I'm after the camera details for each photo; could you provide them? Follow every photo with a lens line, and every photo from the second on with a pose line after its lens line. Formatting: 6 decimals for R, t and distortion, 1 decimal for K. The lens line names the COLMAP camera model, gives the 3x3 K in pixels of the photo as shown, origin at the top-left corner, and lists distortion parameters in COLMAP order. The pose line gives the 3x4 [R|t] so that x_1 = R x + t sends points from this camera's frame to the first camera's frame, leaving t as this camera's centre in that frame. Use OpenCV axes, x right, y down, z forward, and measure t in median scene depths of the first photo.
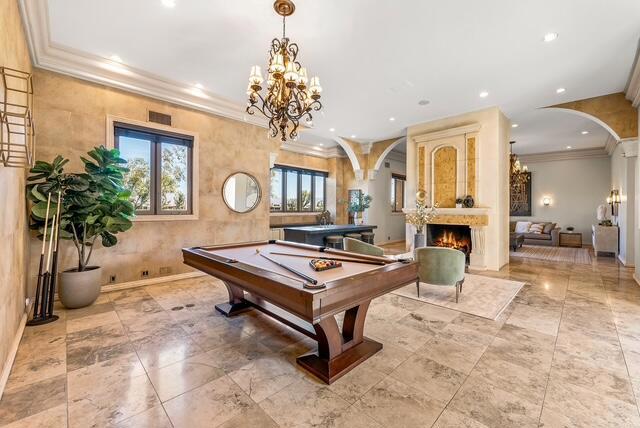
lens RADIAL K [[261.2, 0, 320.0], [0, 261.2, 214.0], [0, 0, 1]] dist [0.000079, -0.000010]
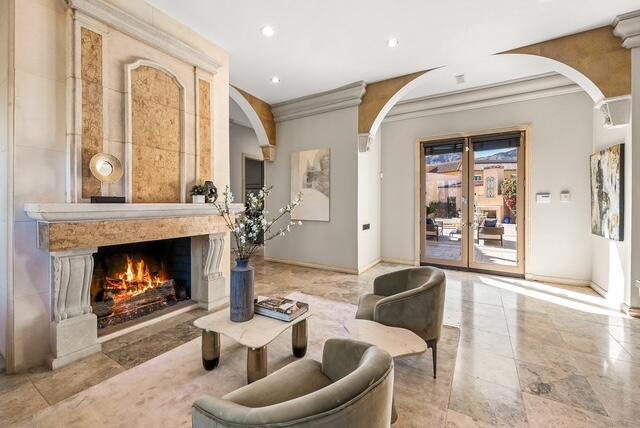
lens RADIAL K [[266.9, 0, 323.3], [0, 266.9, 202.0], [0, 0, 1]] dist [0.000232, -0.000025]
pose [[-0.268075, 0.006850, 0.963374, -0.033338], [0.019427, 0.999810, -0.001703, -0.014728], [-0.963202, 0.018259, -0.268157, 0.638564]]
